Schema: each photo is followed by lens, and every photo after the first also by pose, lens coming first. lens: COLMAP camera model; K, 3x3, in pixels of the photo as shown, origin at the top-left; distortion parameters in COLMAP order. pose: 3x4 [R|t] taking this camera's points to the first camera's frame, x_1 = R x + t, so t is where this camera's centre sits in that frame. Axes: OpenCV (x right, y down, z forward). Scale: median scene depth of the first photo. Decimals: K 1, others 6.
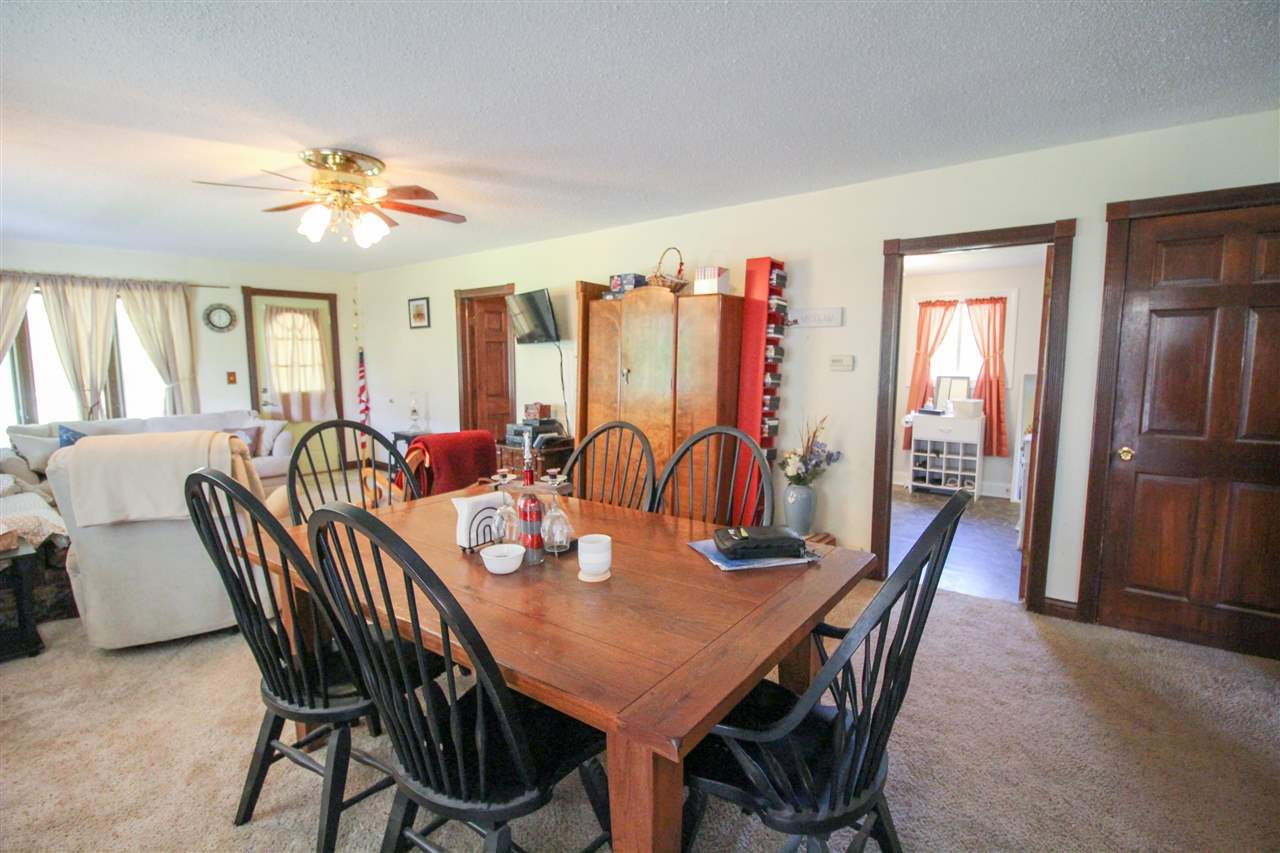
lens RADIAL K [[597.7, 0, 652.2], [0, 597.7, 428.8], [0, 0, 1]] dist [0.003529, -0.010935]
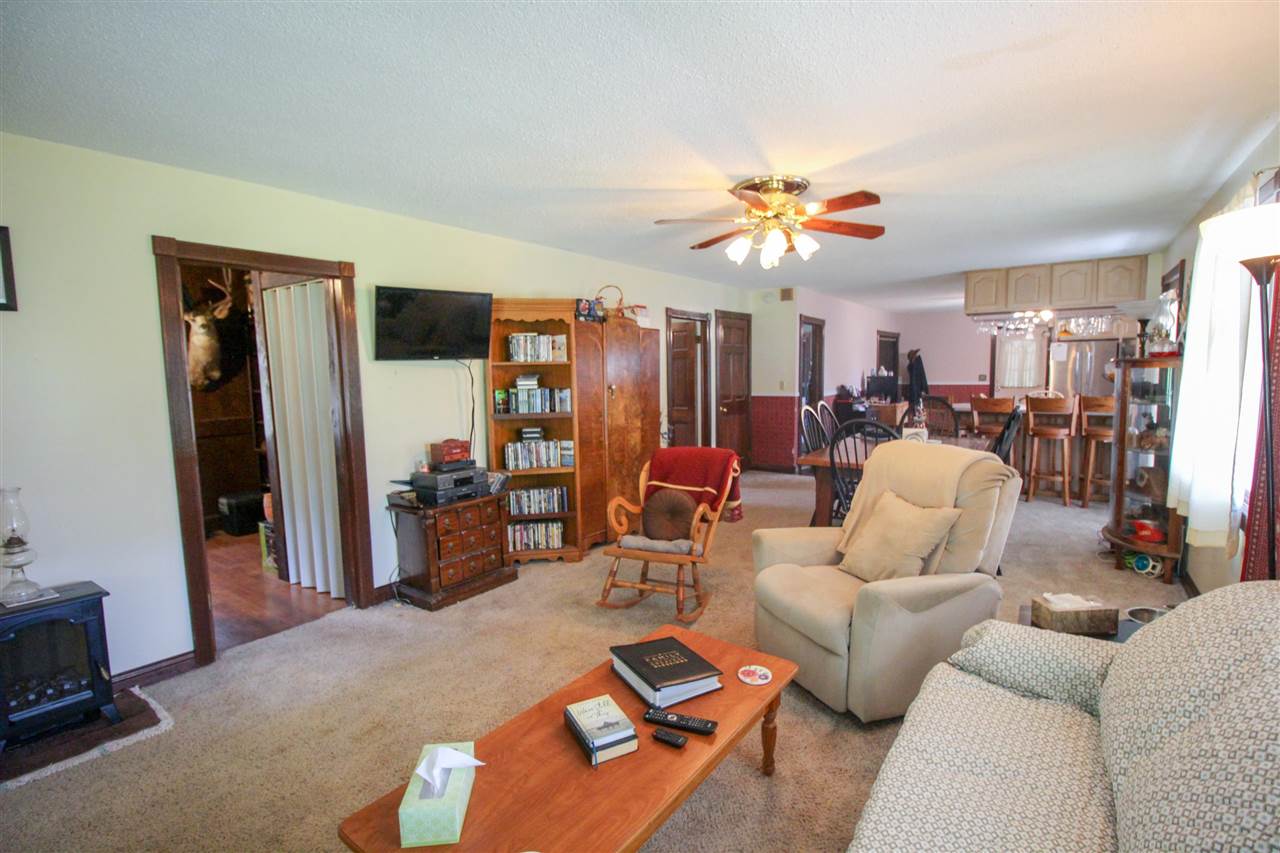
lens RADIAL K [[597.7, 0, 652.2], [0, 597.7, 428.8], [0, 0, 1]] dist [0.003529, -0.010935]
pose [[-0.061616, -0.097737, 0.993303, -0.913461], [0.135177, 0.985207, 0.105325, -0.097977], [-0.988904, 0.140762, -0.047493, 0.758924]]
